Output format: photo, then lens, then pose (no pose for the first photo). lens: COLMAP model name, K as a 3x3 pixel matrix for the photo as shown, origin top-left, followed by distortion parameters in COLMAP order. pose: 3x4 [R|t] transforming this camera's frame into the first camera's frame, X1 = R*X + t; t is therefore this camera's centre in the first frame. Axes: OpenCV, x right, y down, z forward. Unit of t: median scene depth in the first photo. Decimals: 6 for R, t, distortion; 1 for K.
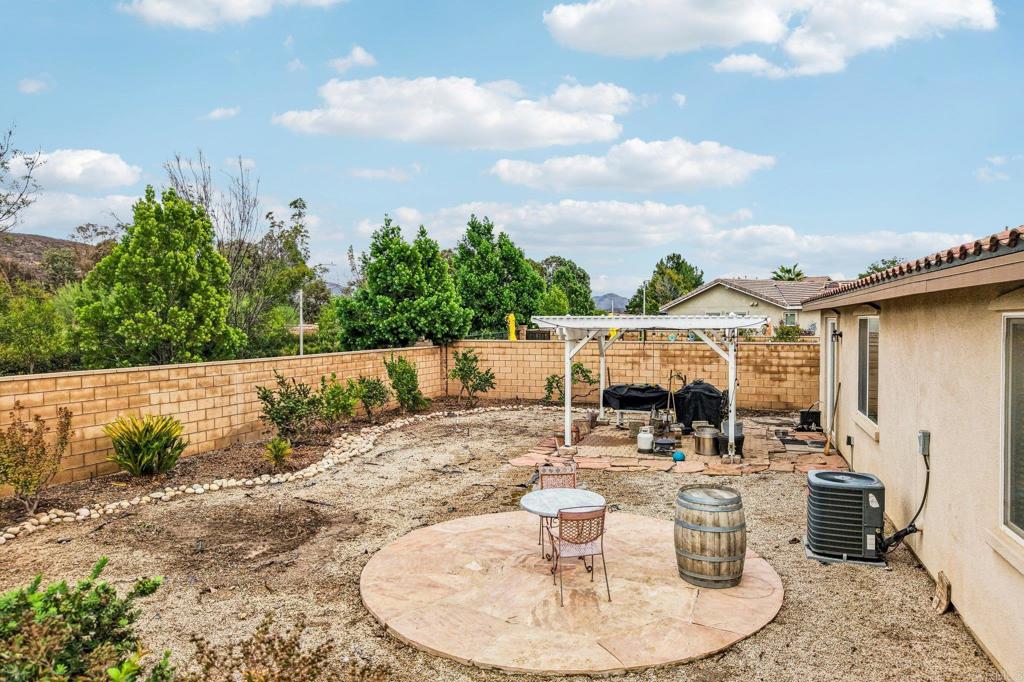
lens RADIAL K [[681.3, 0, 514.8], [0, 681.3, 343.0], [0, 0, 1]] dist [0.025057, -0.006583]
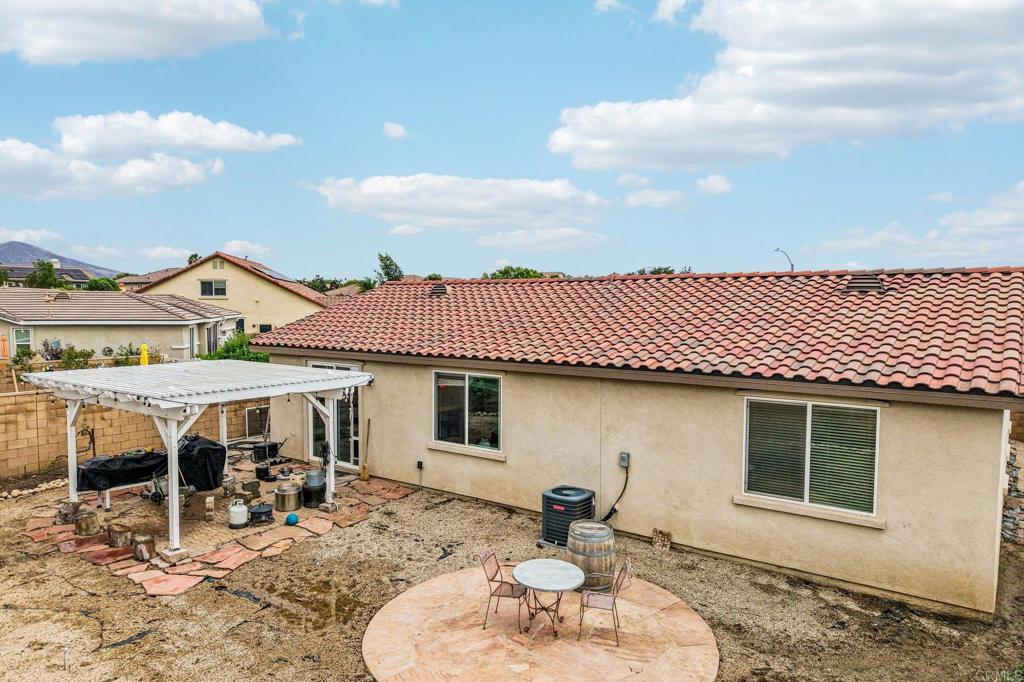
lens RADIAL K [[681.3, 0, 514.8], [0, 681.3, 343.0], [0, 0, 1]] dist [0.025057, -0.006583]
pose [[0.307826, -0.048940, 0.950183, -0.412468], [0.025323, 0.998744, 0.043237, -0.086148], [-0.951106, 0.010752, 0.308678, 0.269148]]
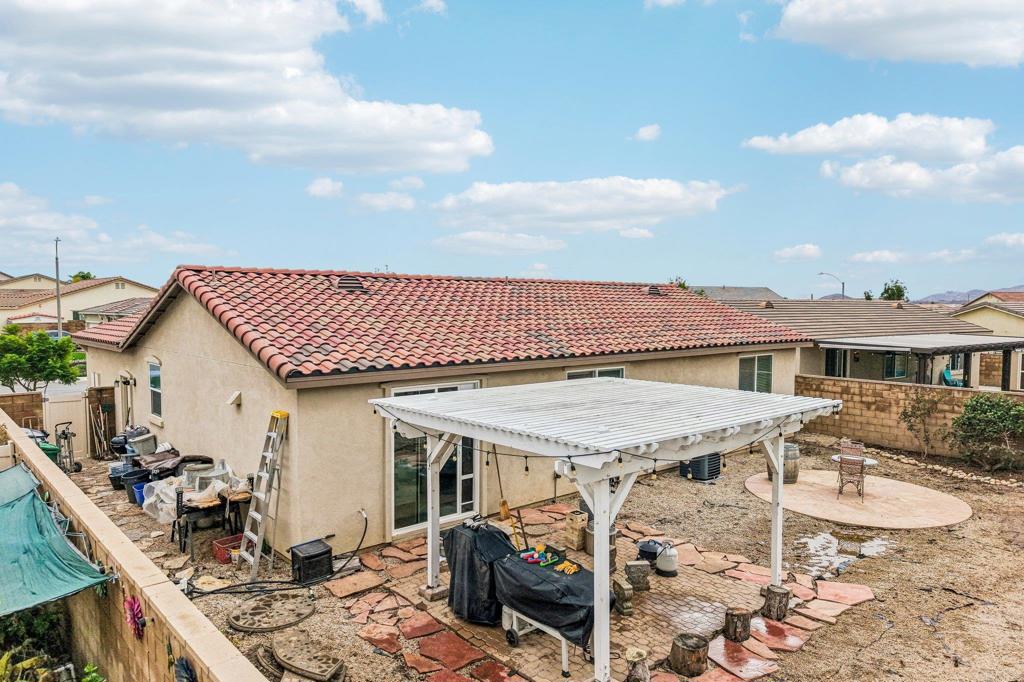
lens RADIAL K [[681.3, 0, 514.8], [0, 681.3, 343.0], [0, 0, 1]] dist [0.025057, -0.006583]
pose [[-0.867608, -0.029230, 0.496389, -0.022464], [0.014001, 0.996439, 0.083148, -0.117435], [-0.497051, 0.079090, -0.864109, 1.273100]]
